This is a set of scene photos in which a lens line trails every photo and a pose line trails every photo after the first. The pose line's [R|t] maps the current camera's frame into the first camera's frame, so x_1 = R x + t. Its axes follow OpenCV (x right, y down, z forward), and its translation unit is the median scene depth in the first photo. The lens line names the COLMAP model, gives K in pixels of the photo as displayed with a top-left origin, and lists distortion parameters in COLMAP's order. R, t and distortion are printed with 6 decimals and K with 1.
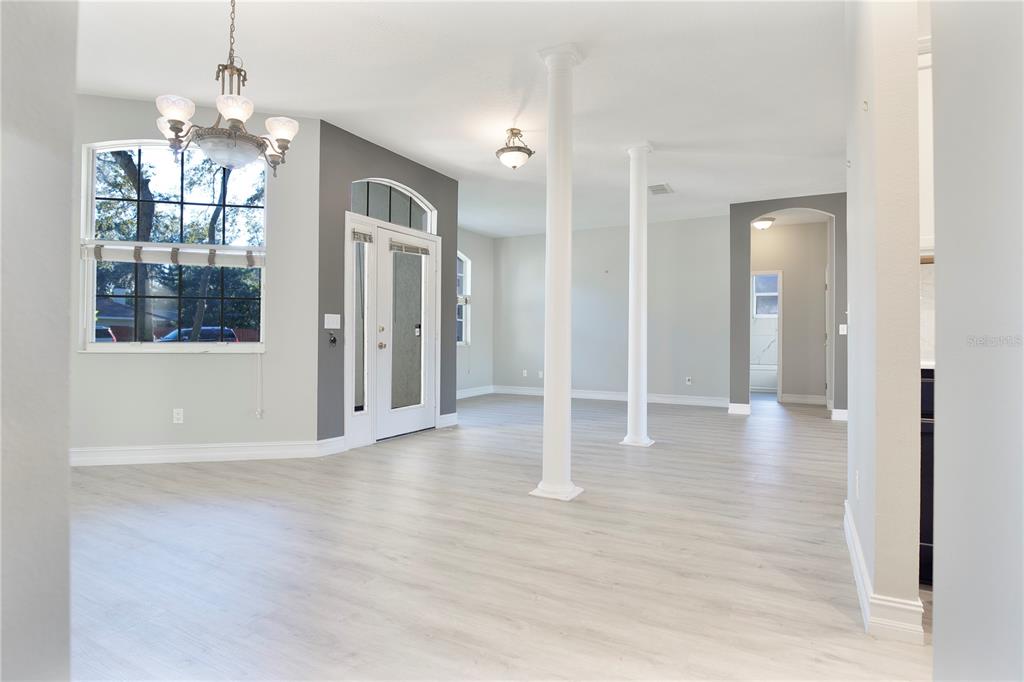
lens RADIAL K [[542.8, 0, 525.4], [0, 542.8, 335.7], [0, 0, 1]] dist [-0.000634, 0.000090]
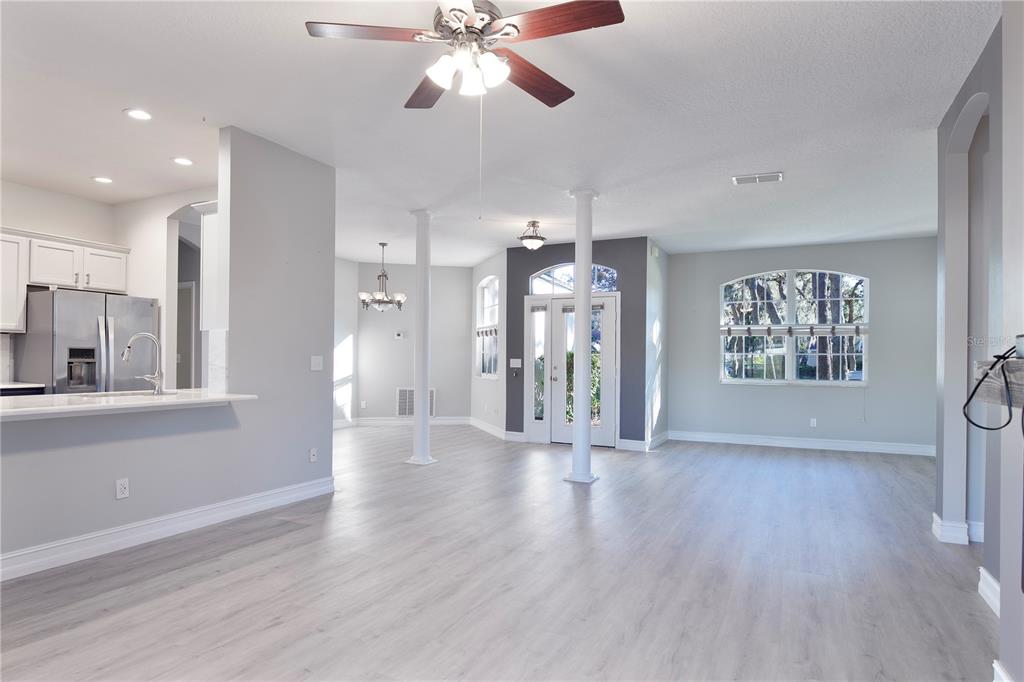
lens RADIAL K [[585.6, 0, 513.7], [0, 585.6, 361.9], [0, 0, 1]] dist [-0.022715, -0.000349]
pose [[0.032340, -0.012609, -0.999397, 1.482293], [-0.005458, 0.999903, -0.012792, -0.007264], [0.999462, 0.005869, 0.032268, 0.932520]]
